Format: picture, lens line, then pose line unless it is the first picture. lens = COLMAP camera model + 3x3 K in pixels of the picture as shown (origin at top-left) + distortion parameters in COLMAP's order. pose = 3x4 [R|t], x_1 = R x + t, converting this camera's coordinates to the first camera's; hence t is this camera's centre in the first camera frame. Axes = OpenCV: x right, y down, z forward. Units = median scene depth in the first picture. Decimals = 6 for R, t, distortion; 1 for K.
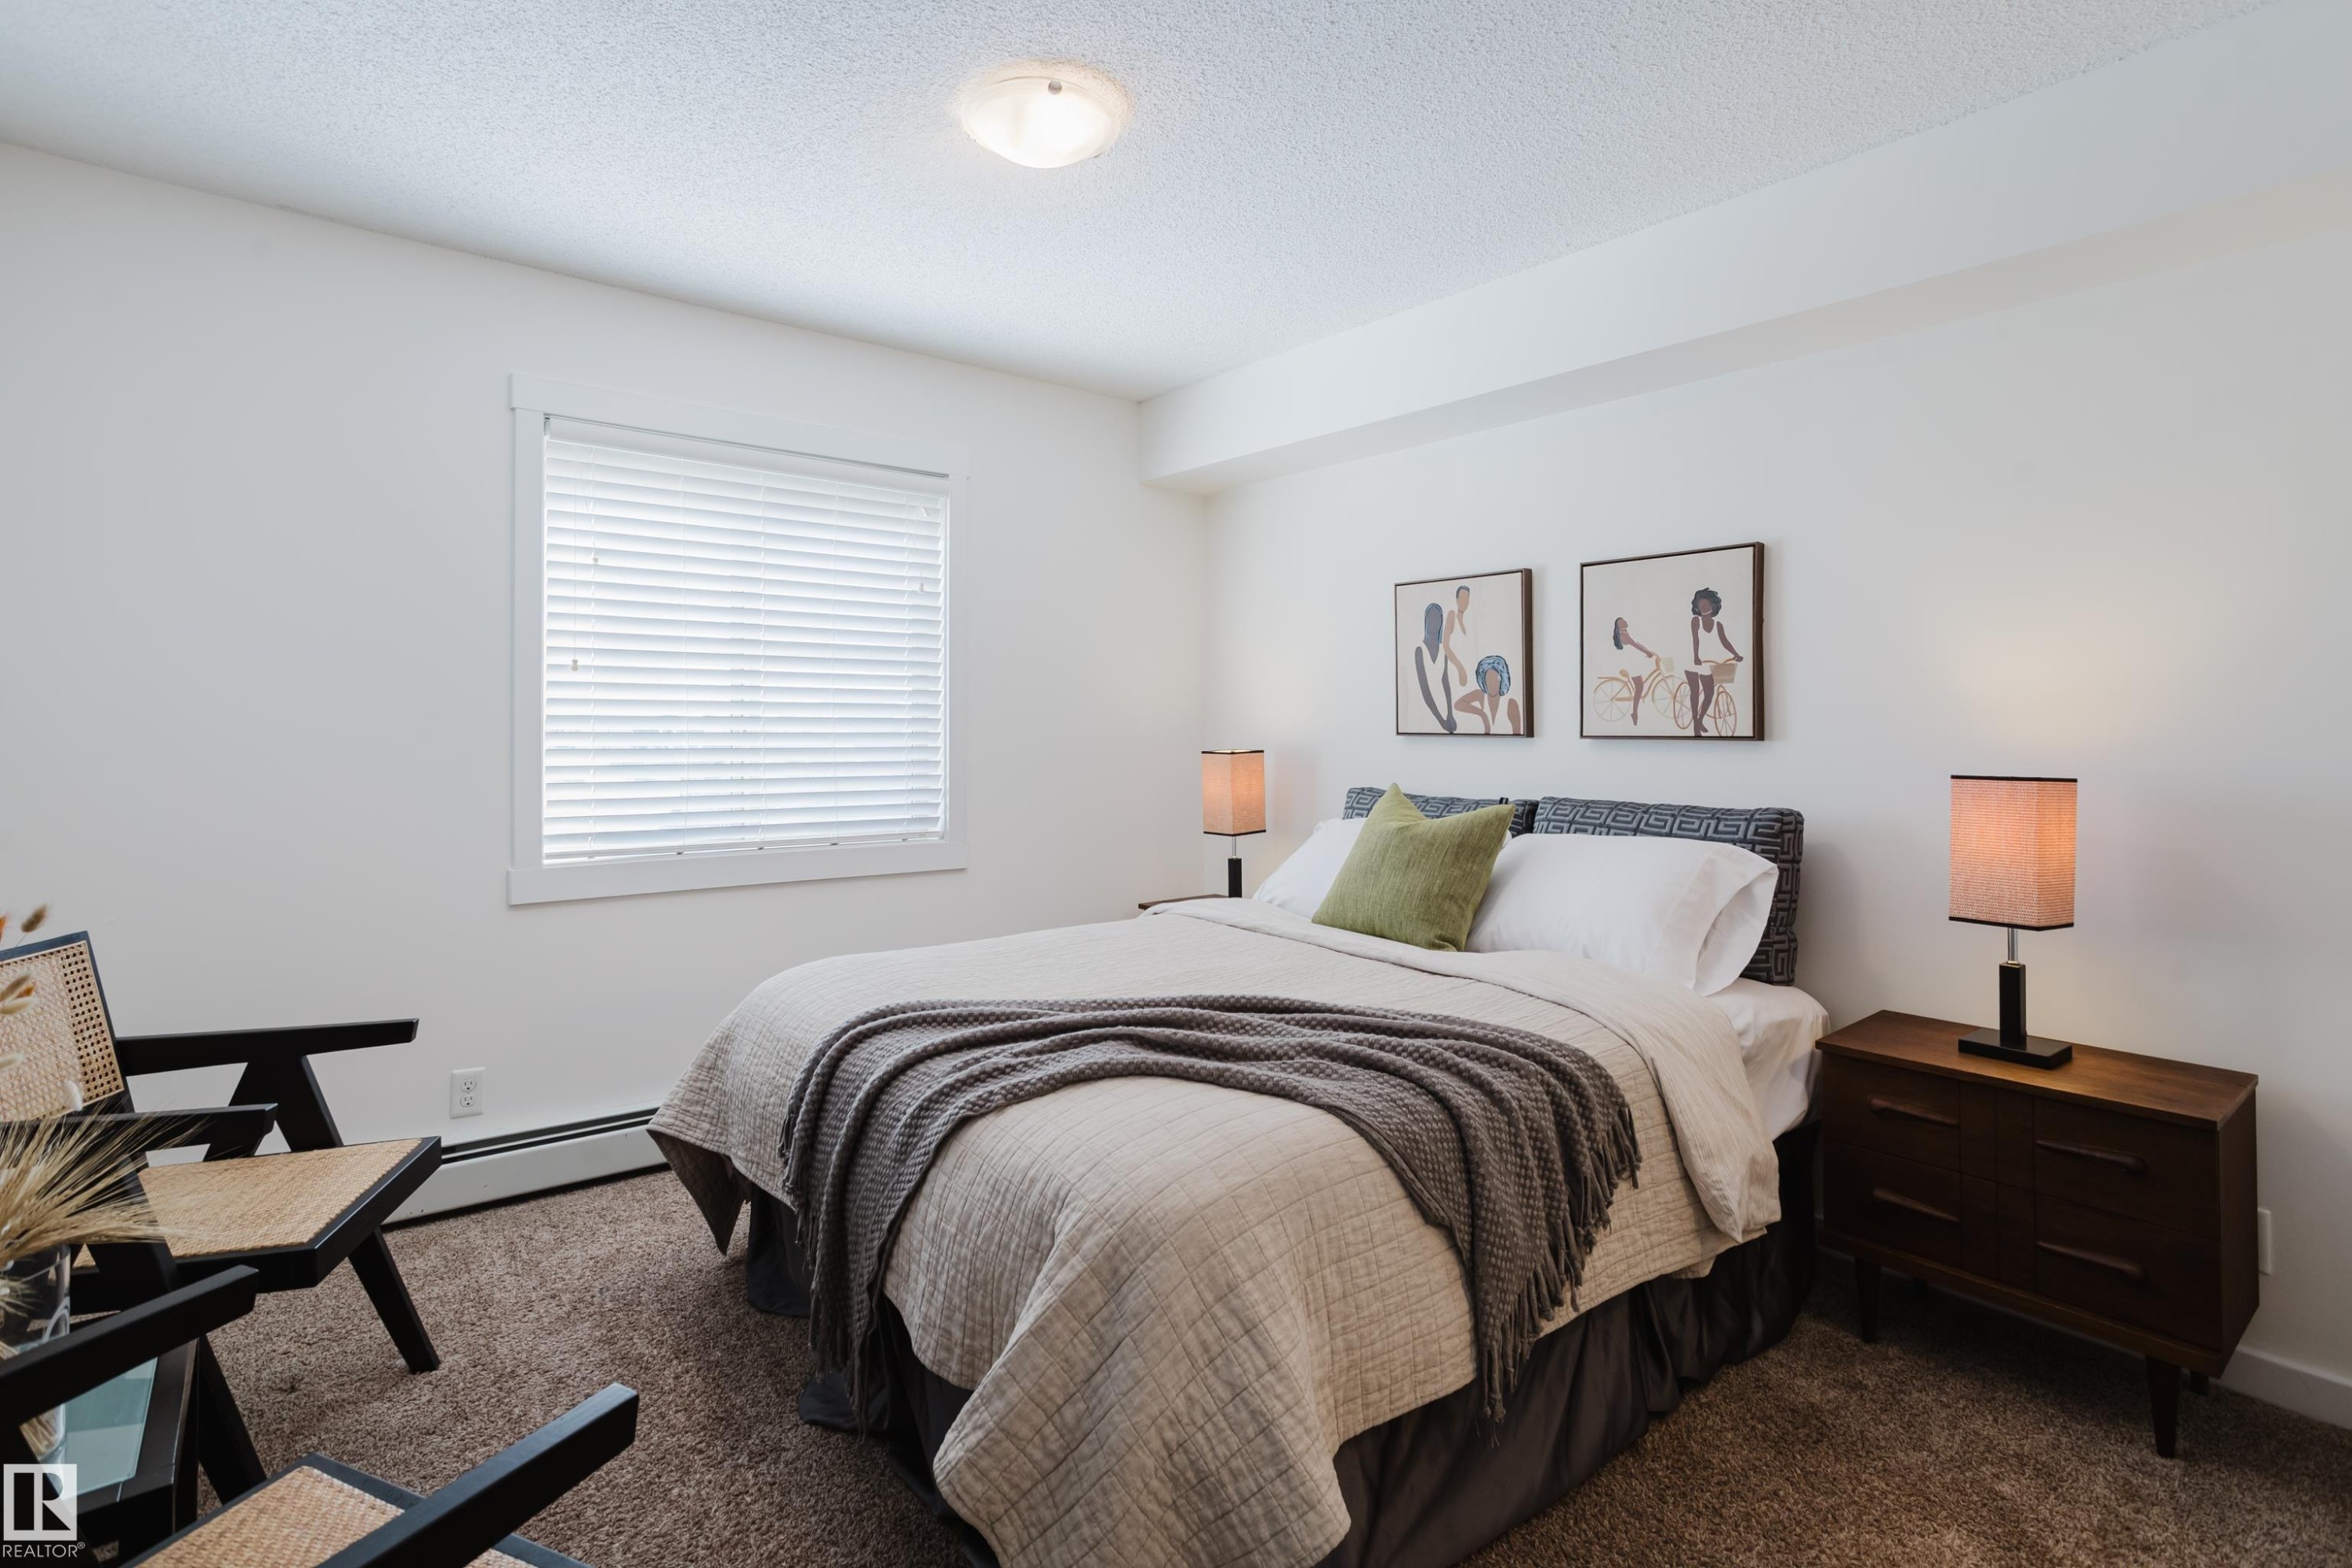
lens RADIAL K [[1143.6, 0, 1180.8], [0, 1143.6, 741.2], [0, 0, 1]] dist [-0.038447, 0.021150]
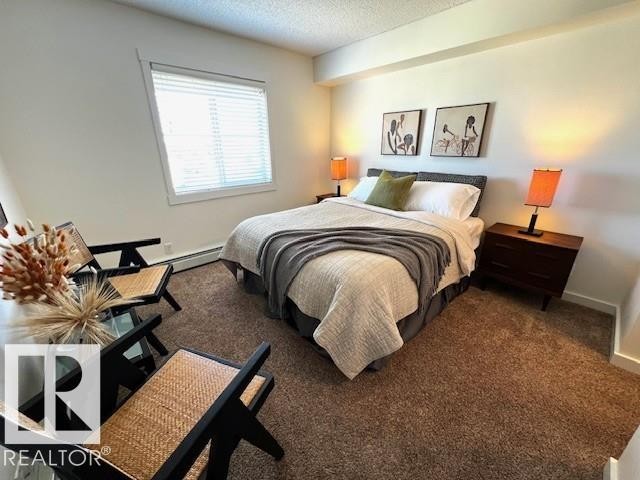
lens RADIAL K [[255.5, 0, 317.4], [0, 255.5, 239.2], [0, 0, 1]] dist [0.001071, -0.000273]
pose [[0.998534, -0.032472, 0.043317, -0.144176], [0.016033, 0.941621, 0.336294, -0.053270], [-0.051708, -0.335106, 0.940760, 0.088302]]
